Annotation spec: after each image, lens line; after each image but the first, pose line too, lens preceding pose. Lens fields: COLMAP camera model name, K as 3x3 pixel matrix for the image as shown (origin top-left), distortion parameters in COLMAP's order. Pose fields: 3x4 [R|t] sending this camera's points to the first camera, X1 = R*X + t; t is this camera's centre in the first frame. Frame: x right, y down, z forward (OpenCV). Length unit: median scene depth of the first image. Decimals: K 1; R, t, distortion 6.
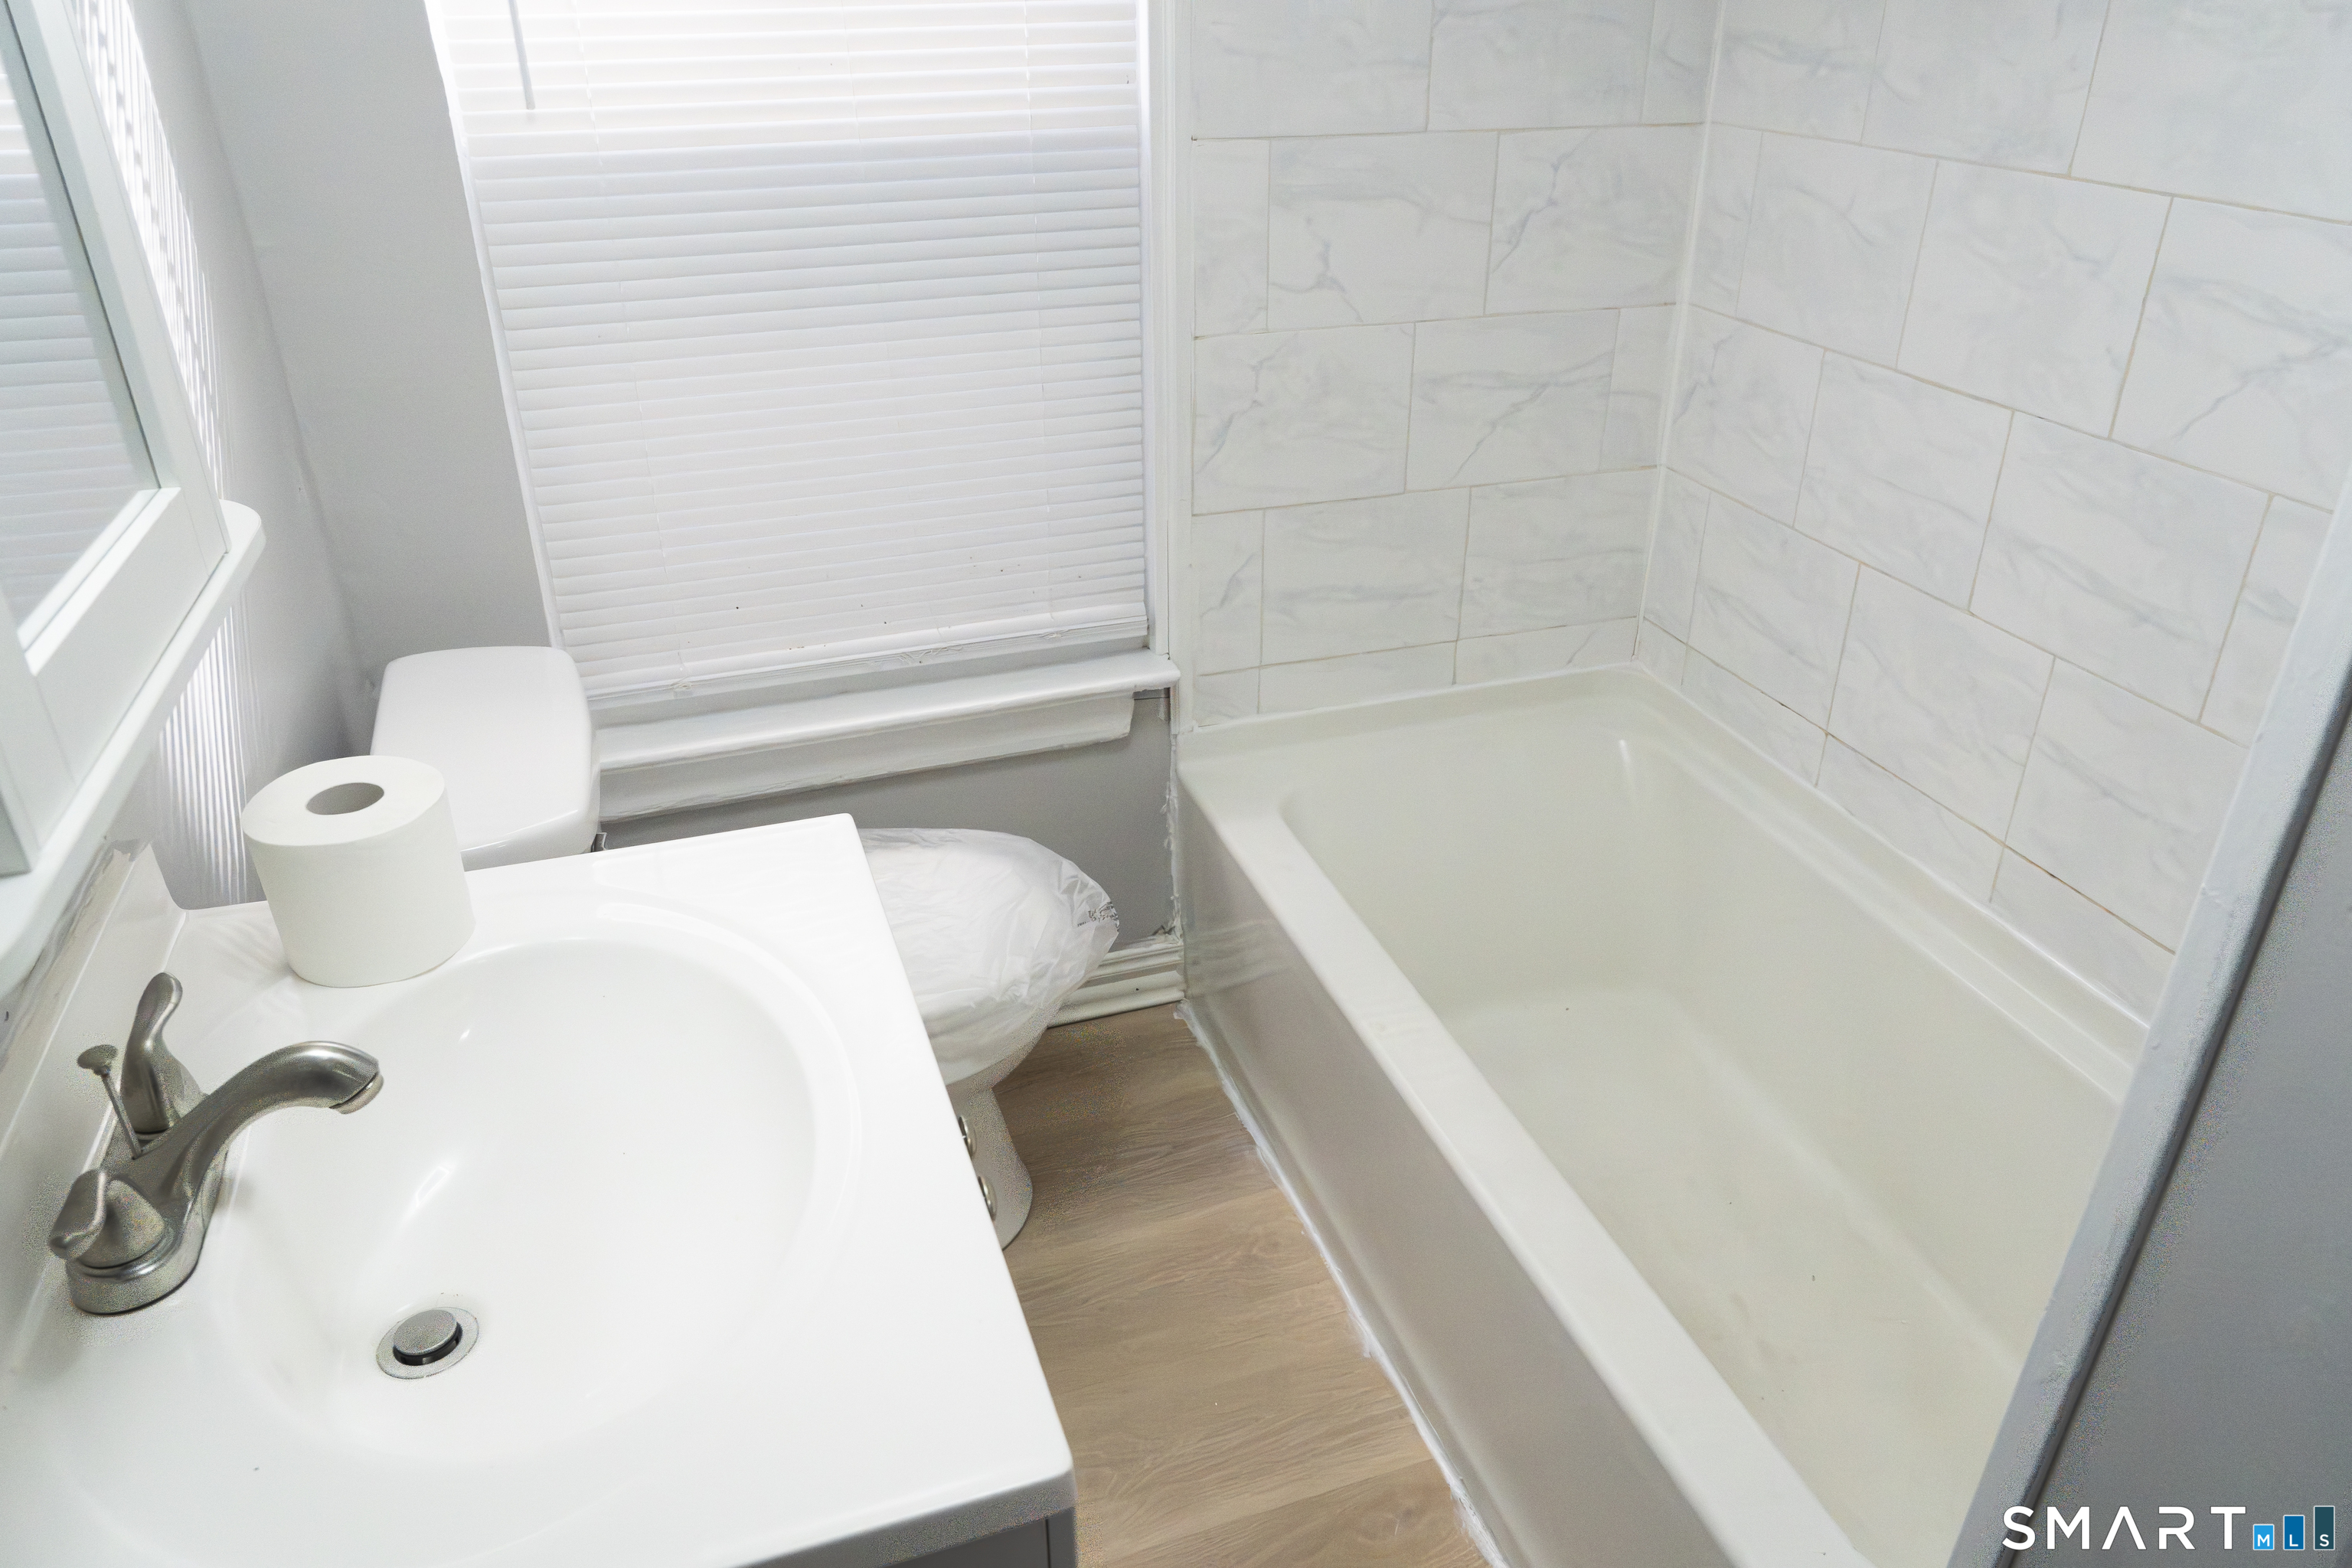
lens RADIAL K [[1556.6, 0, 1176.0], [0, 1556.6, 784.0], [0, 0, 1]] dist [-0.078180, 0.022957]
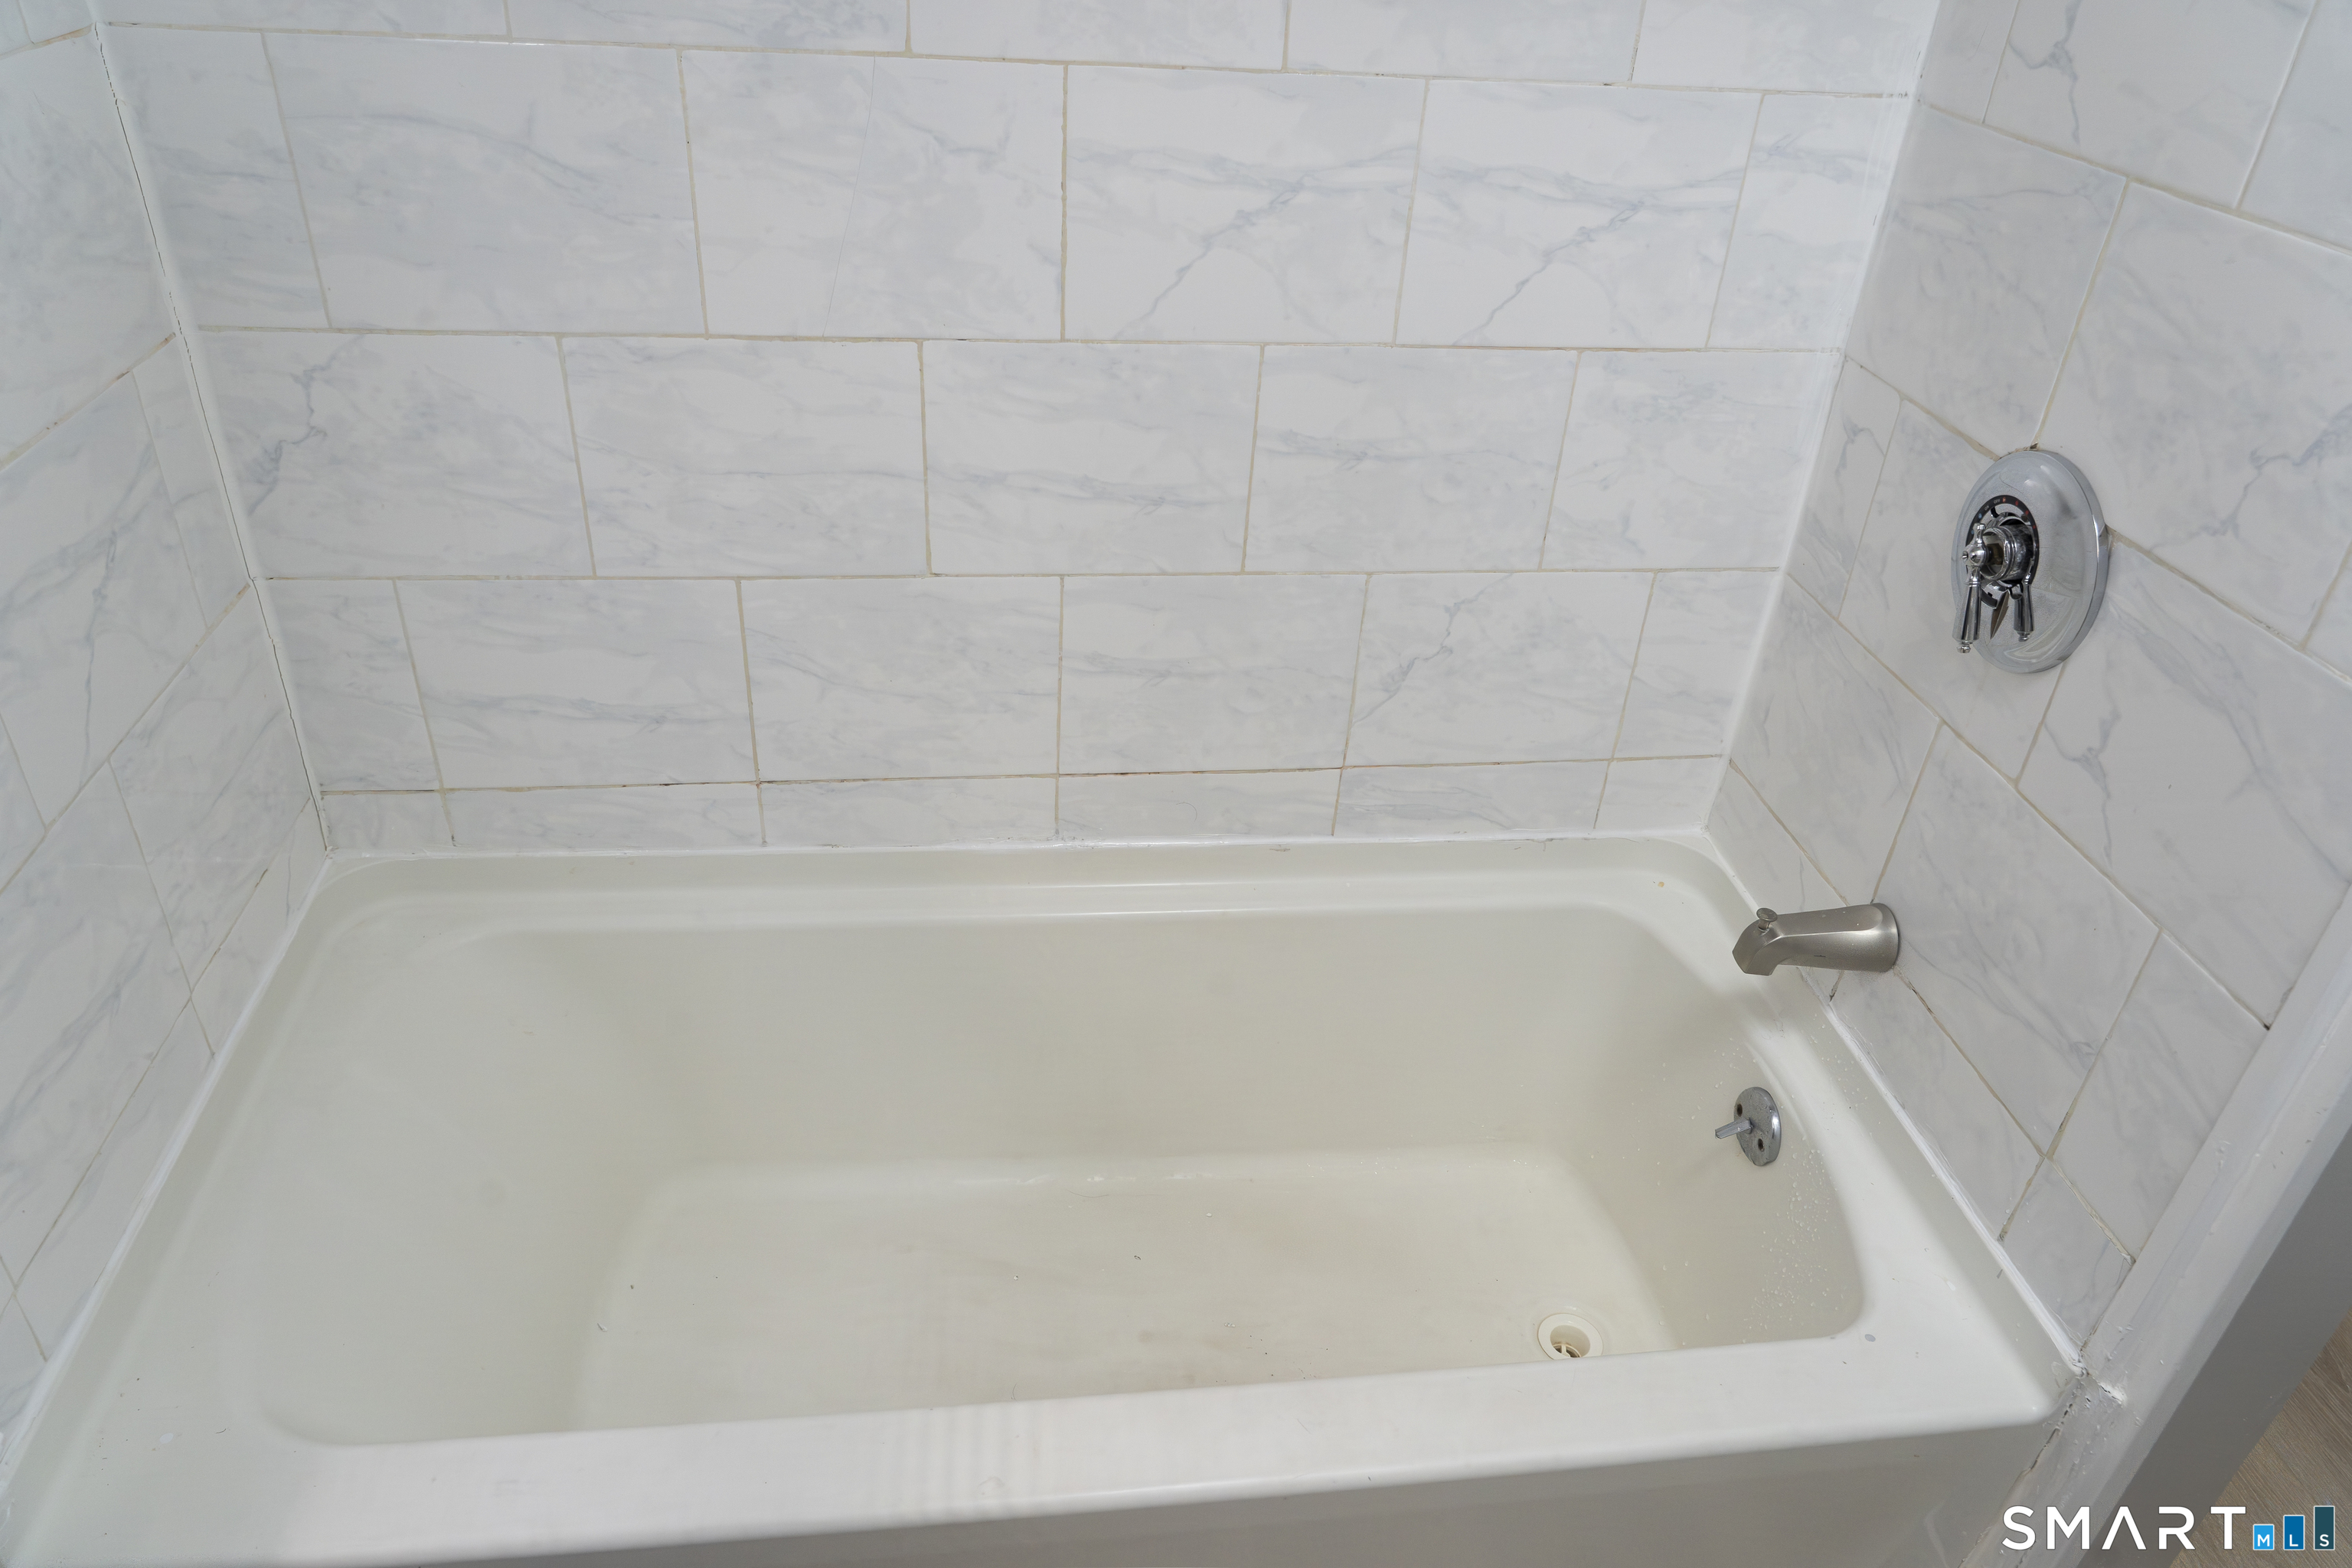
lens RADIAL K [[1602.9, 0, 1176.0], [0, 1602.9, 784.0], [0, 0, 1]] dist [-0.045446, 0.028484]
pose [[0.179087, -0.512307, 0.839922, -0.278115], [0.403583, 0.816842, 0.412177, -0.339010], [-0.897245, 0.265163, 0.353044, 0.602427]]
